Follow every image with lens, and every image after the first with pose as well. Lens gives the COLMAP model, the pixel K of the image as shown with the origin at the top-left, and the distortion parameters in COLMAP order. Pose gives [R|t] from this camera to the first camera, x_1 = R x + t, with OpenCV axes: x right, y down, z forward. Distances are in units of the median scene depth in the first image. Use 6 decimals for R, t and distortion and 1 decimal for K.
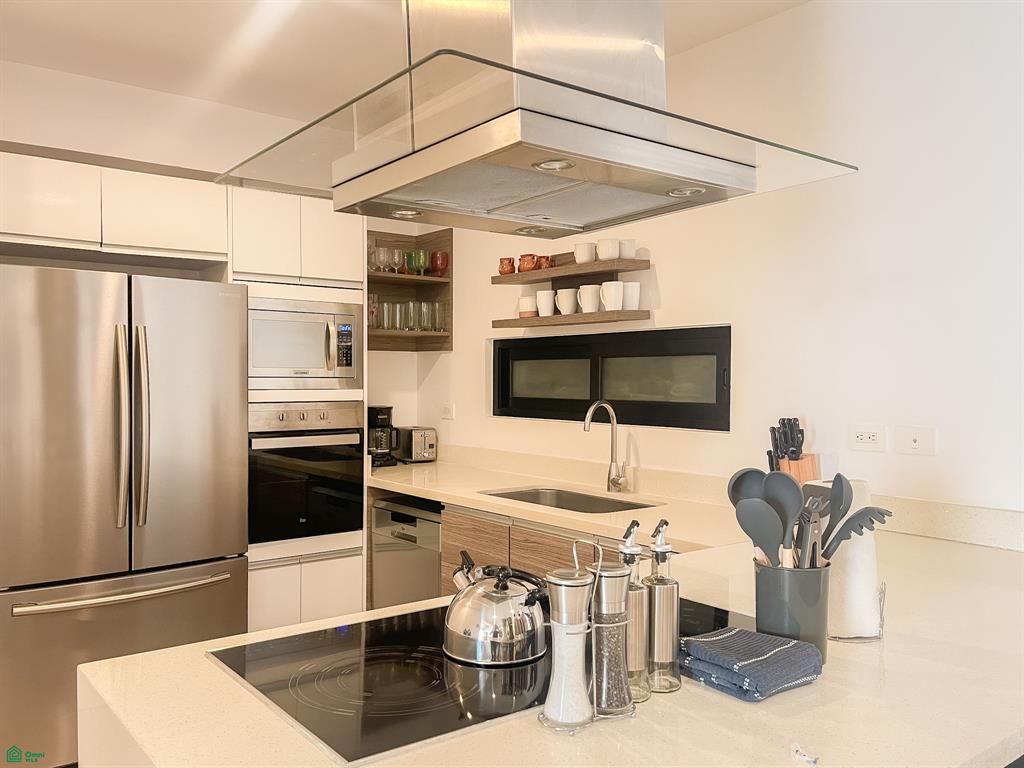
lens RADIAL K [[826.3, 0, 518.4], [0, 826.3, 388.0], [0, 0, 1]] dist [0.039386, -0.039188]
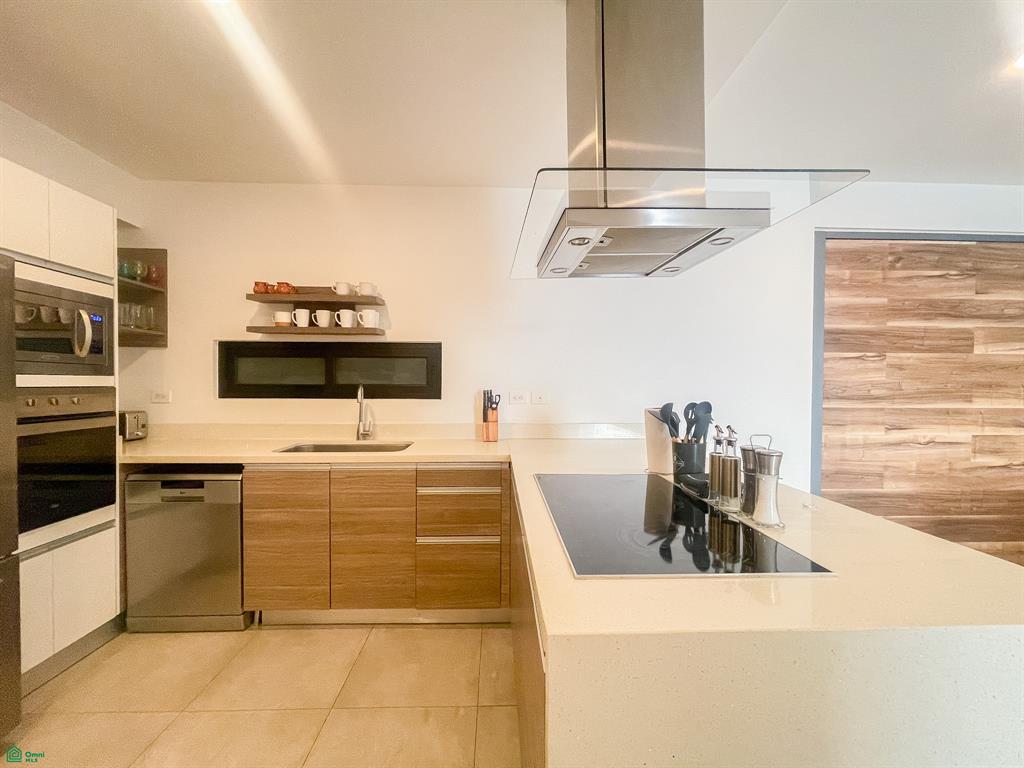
lens RADIAL K [[415.0, 0, 508.7], [0, 415.0, 387.8], [0, 0, 1]] dist [-0.000225, 0.000737]
pose [[0.596947, -0.009832, 0.802220, -0.337729], [0.007373, 0.999950, 0.006769, 0.018326], [-0.802247, 0.001874, 0.596990, 0.265756]]
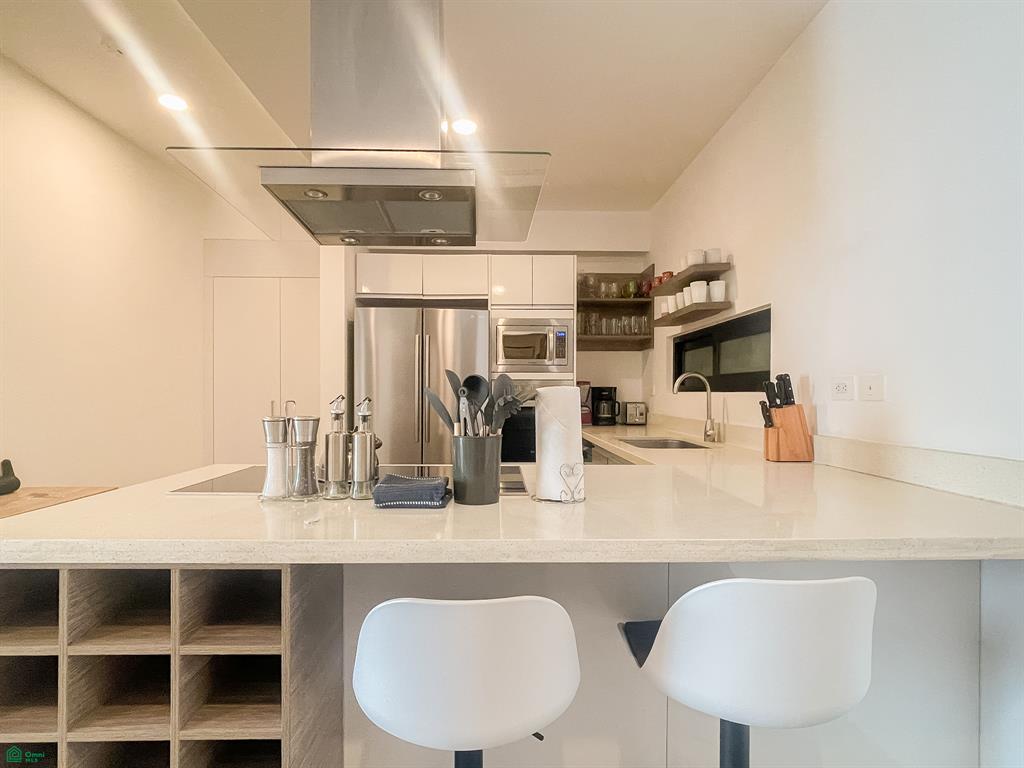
lens RADIAL K [[548.5, 0, 513.6], [0, 548.5, 392.3], [0, 0, 1]] dist [0.001467, -0.000024]
pose [[0.805748, -0.002508, -0.592254, 0.357749], [-0.005353, 0.999919, -0.011518, 0.054599], [0.592235, 0.012451, 0.805669, 0.100454]]
